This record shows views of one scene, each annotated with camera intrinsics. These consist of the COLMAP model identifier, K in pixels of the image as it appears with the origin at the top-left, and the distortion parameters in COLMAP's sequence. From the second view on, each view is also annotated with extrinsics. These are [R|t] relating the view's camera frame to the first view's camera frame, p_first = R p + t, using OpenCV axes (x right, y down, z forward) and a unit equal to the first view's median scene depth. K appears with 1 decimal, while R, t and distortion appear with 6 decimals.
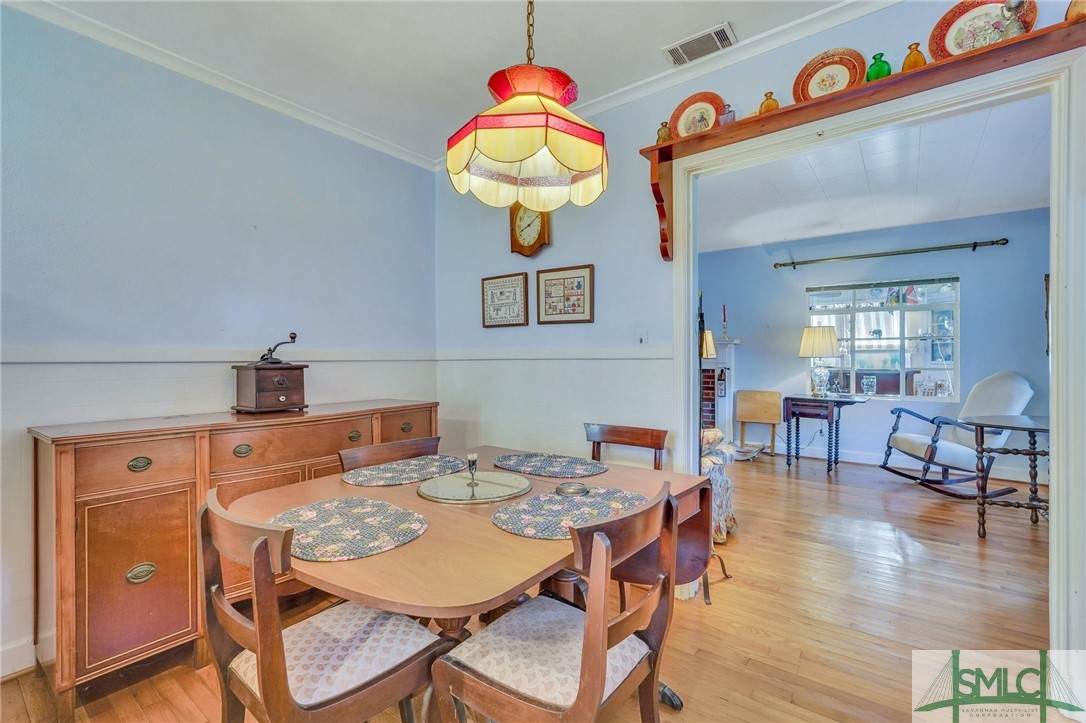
lens RADIAL K [[484.2, 0, 544.2], [0, 484.2, 363.0], [0, 0, 1]] dist [-0.014813, 0.004669]
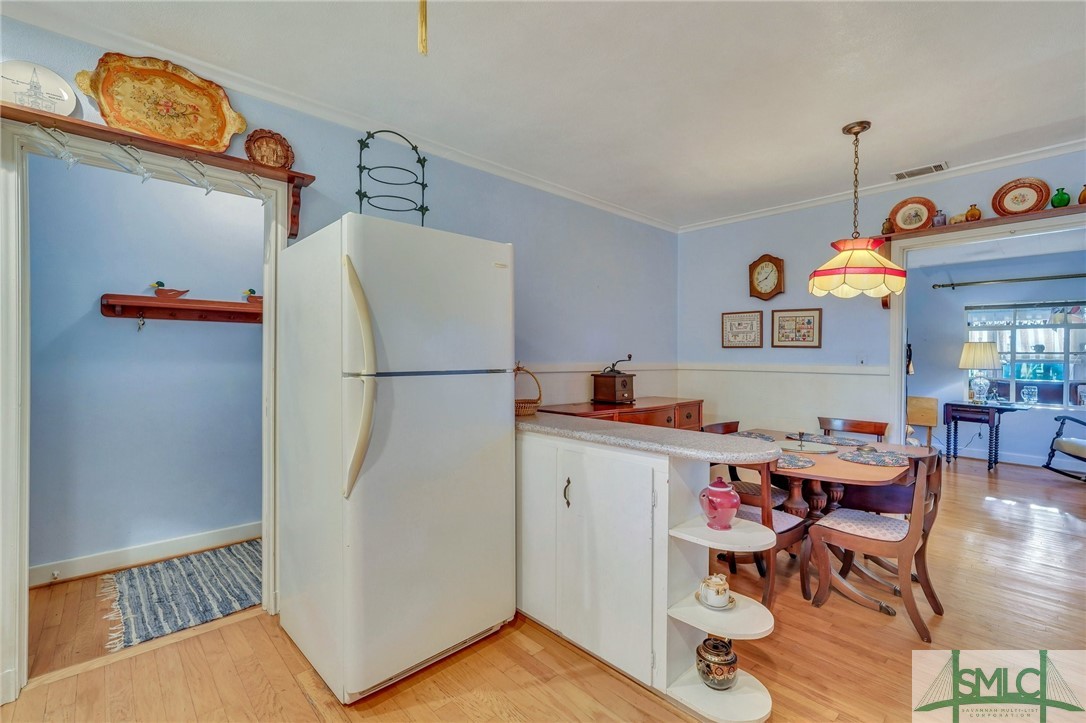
lens RADIAL K [[484.2, 0, 538.0], [0, 484.2, 358.6], [0, 0, 1]] dist [-0.014813, 0.004669]
pose [[0.982675, 0.013967, -0.184809, -0.294188], [-0.014446, 0.999895, -0.001244, -0.023994], [0.184772, 0.003893, 0.982774, -0.366094]]
